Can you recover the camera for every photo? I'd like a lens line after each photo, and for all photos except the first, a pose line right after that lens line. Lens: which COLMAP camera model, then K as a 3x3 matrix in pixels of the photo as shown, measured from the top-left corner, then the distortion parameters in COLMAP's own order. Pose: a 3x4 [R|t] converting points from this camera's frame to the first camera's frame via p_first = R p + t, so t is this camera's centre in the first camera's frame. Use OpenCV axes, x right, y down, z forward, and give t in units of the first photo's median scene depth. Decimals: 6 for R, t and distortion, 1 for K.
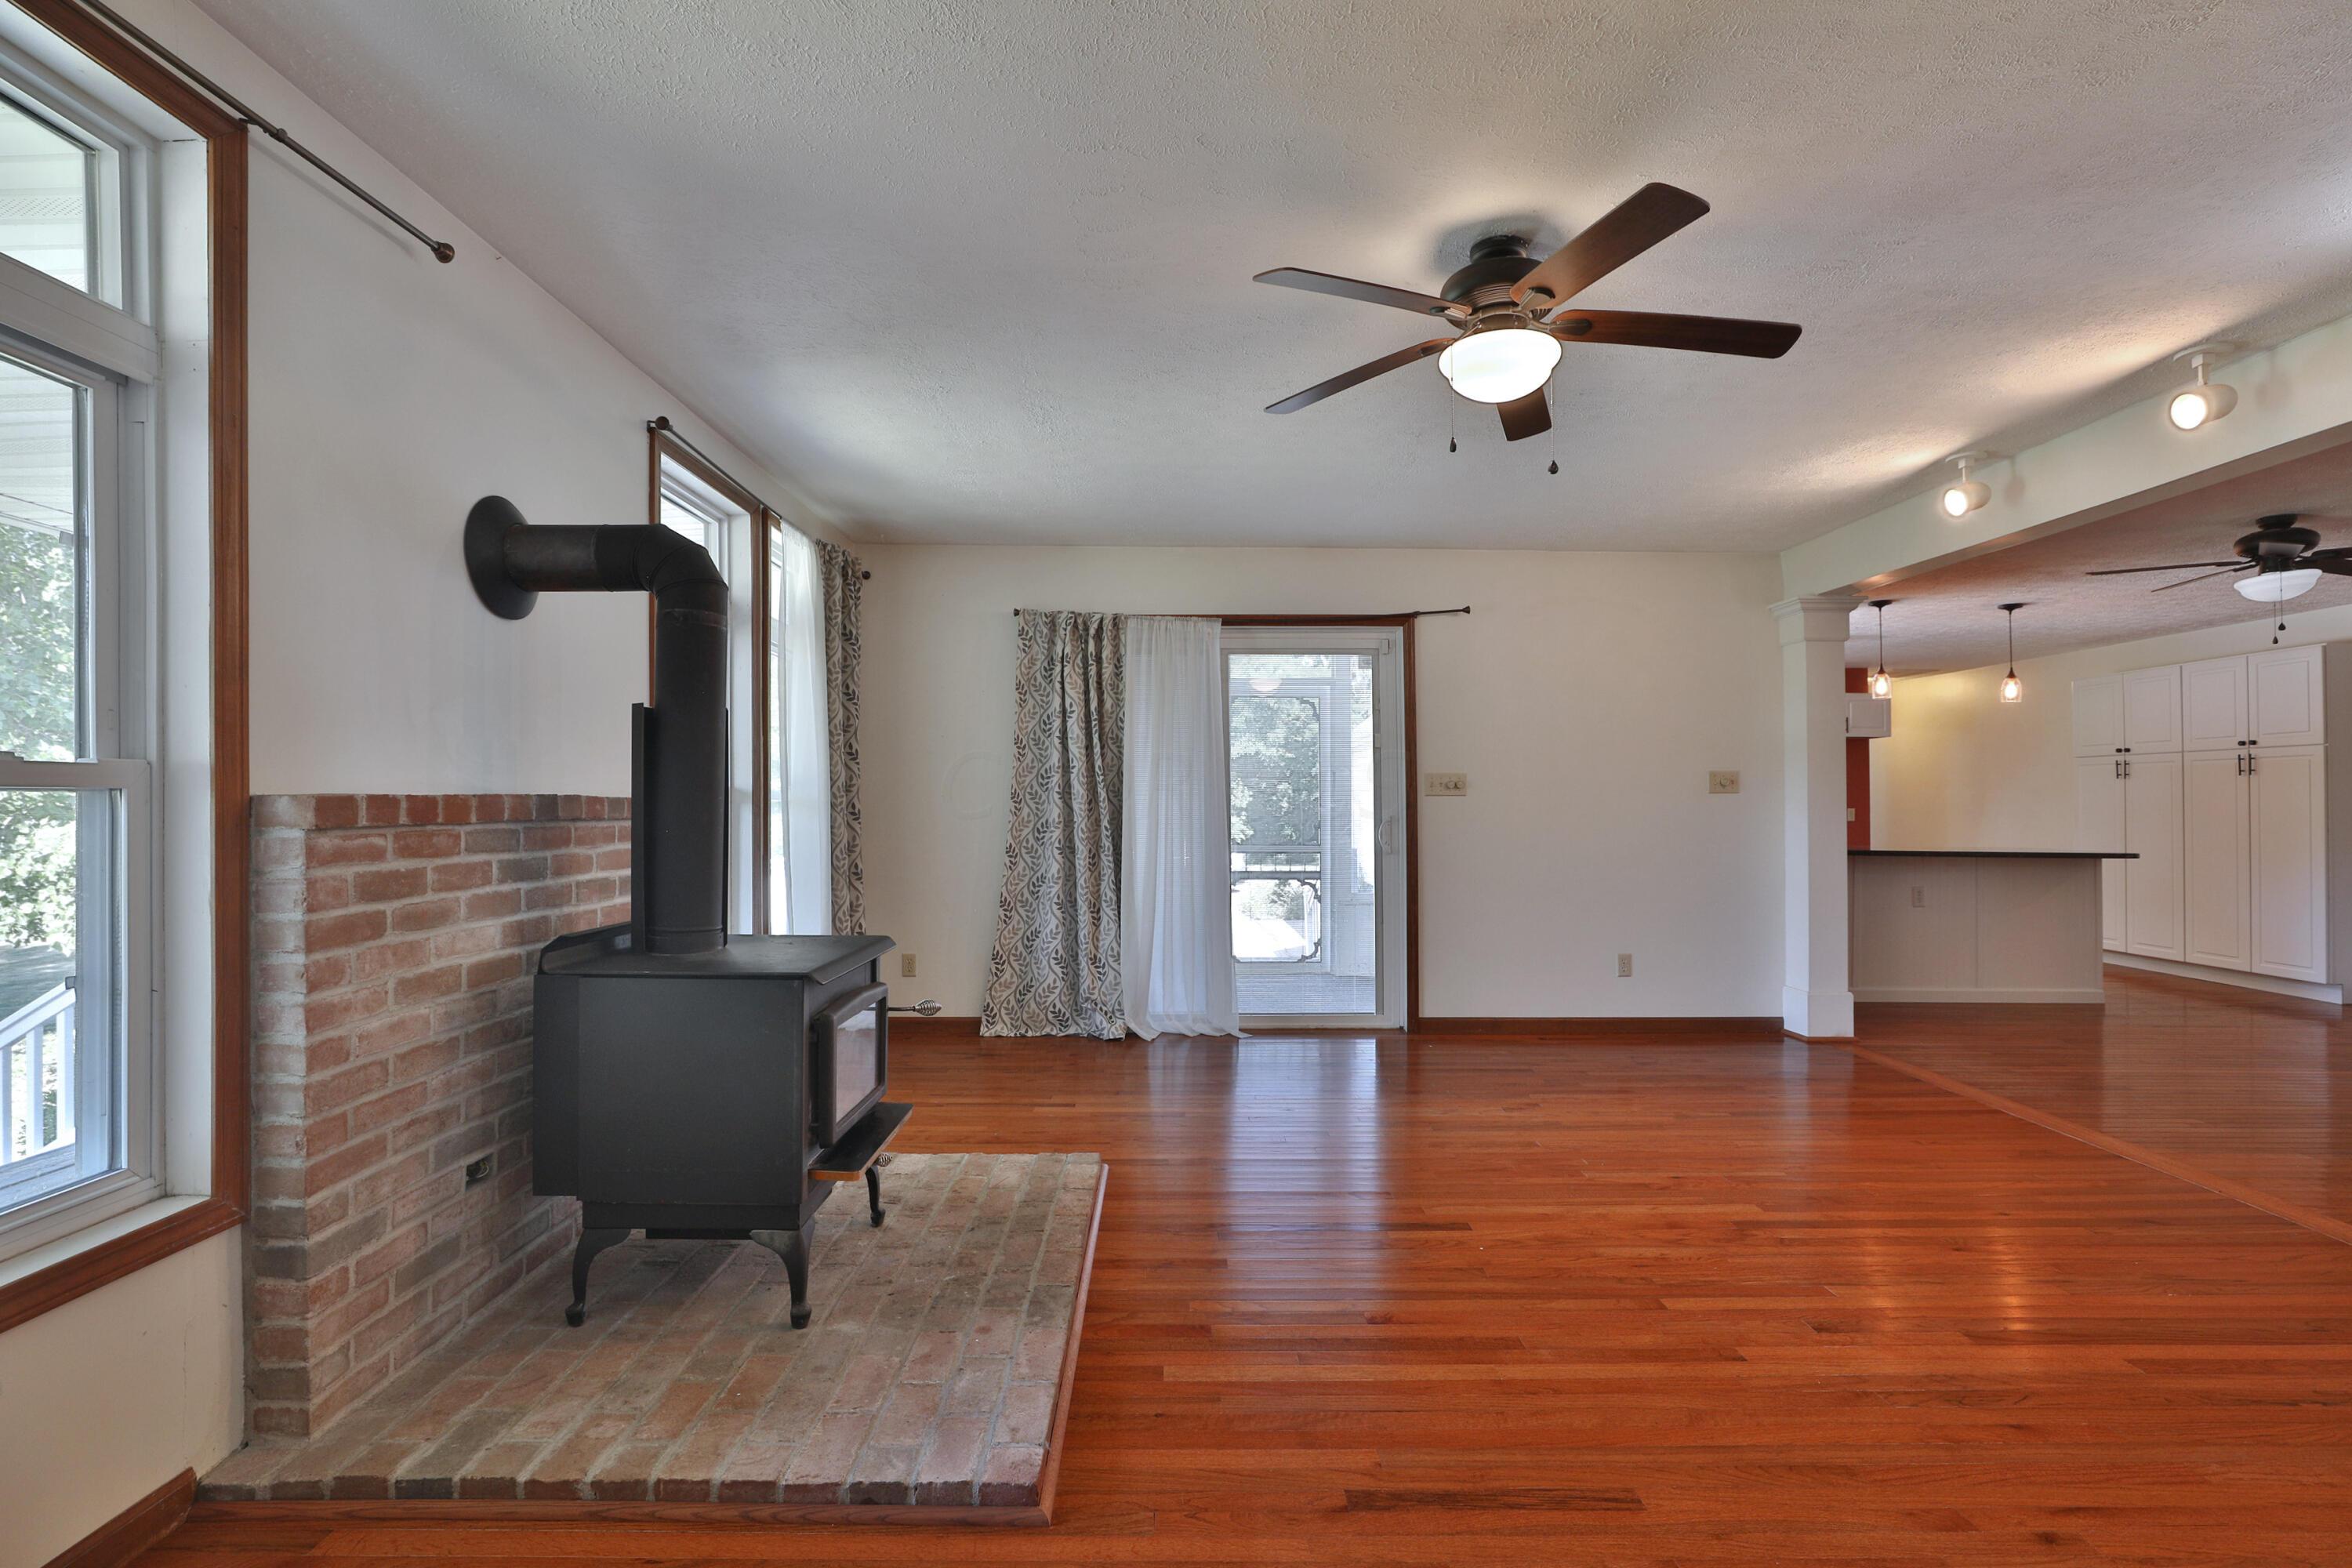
lens RADIAL K [[1090.3, 0, 1174.0], [0, 1090.3, 777.4], [0, 0, 1]] dist [-0.026135, -0.000248]
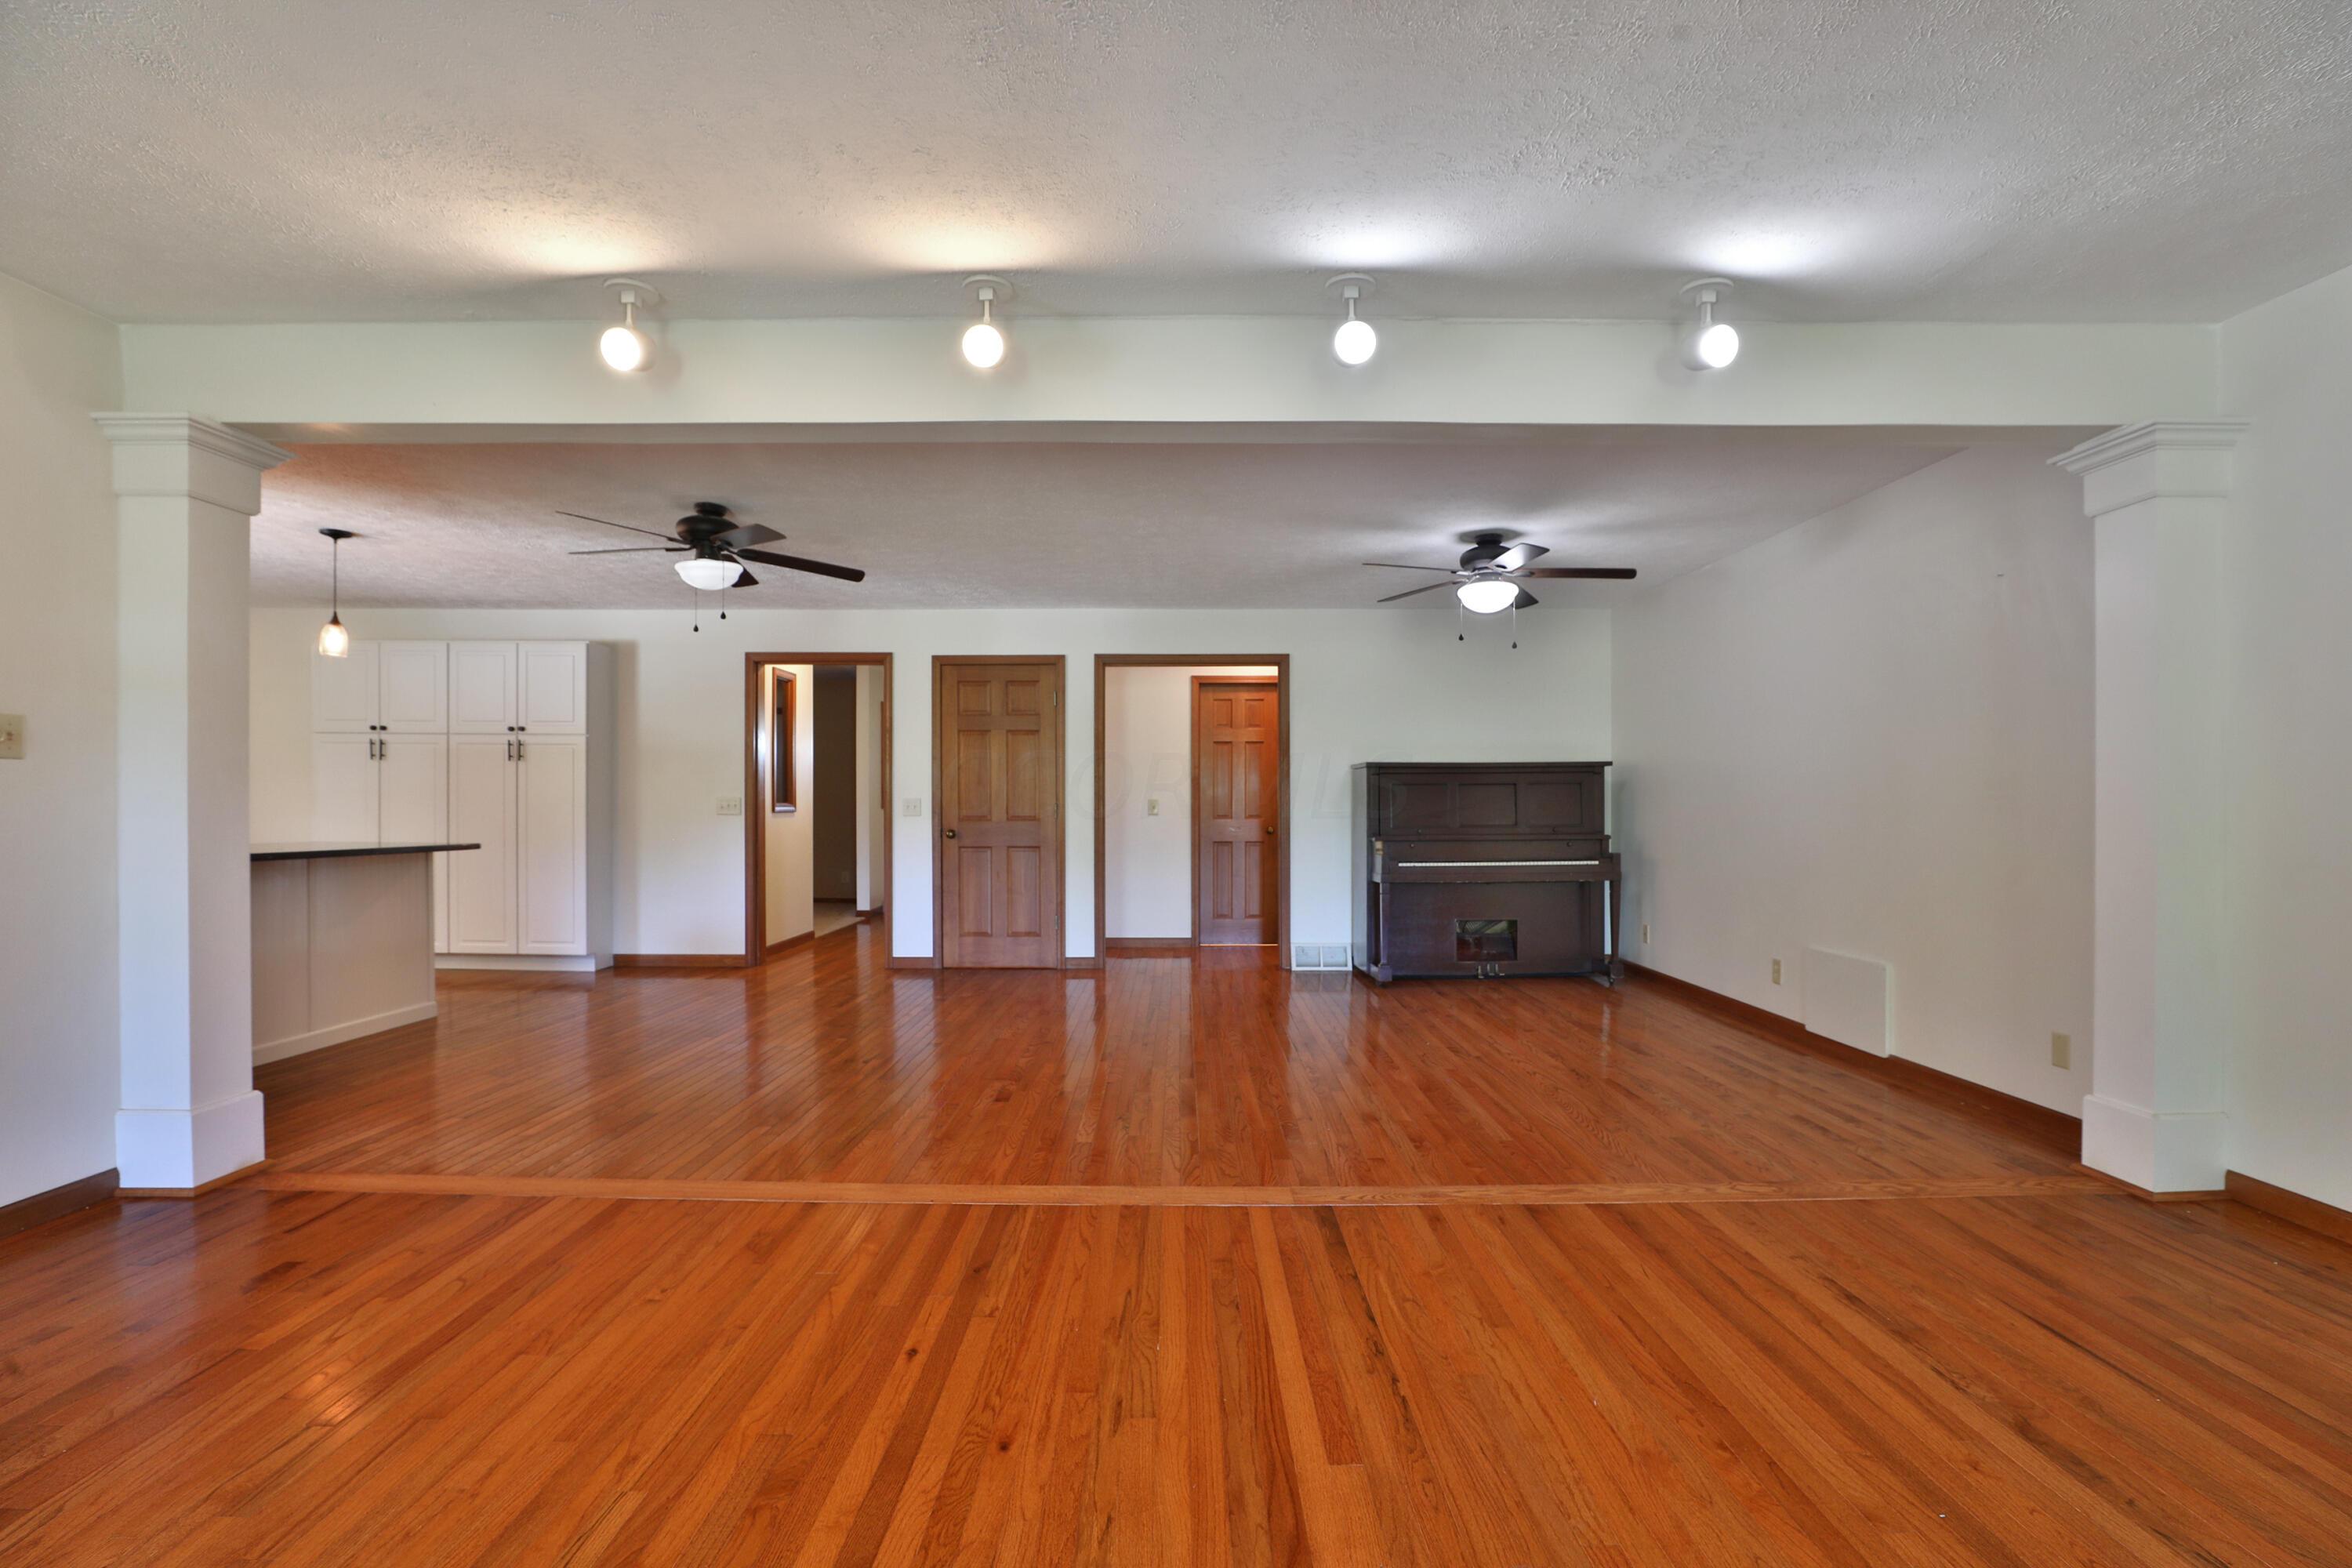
lens RADIAL K [[1041.0, 0, 1169.3], [0, 1041.0, 817.8], [0, 0, 1]] dist [-0.000834, 0.000008]
pose [[0.024885, -0.022897, 0.999428, 0.039166], [-0.029752, 0.999278, 0.023634, 0.011390], [-0.999247, -0.030323, 0.024186, 0.391783]]
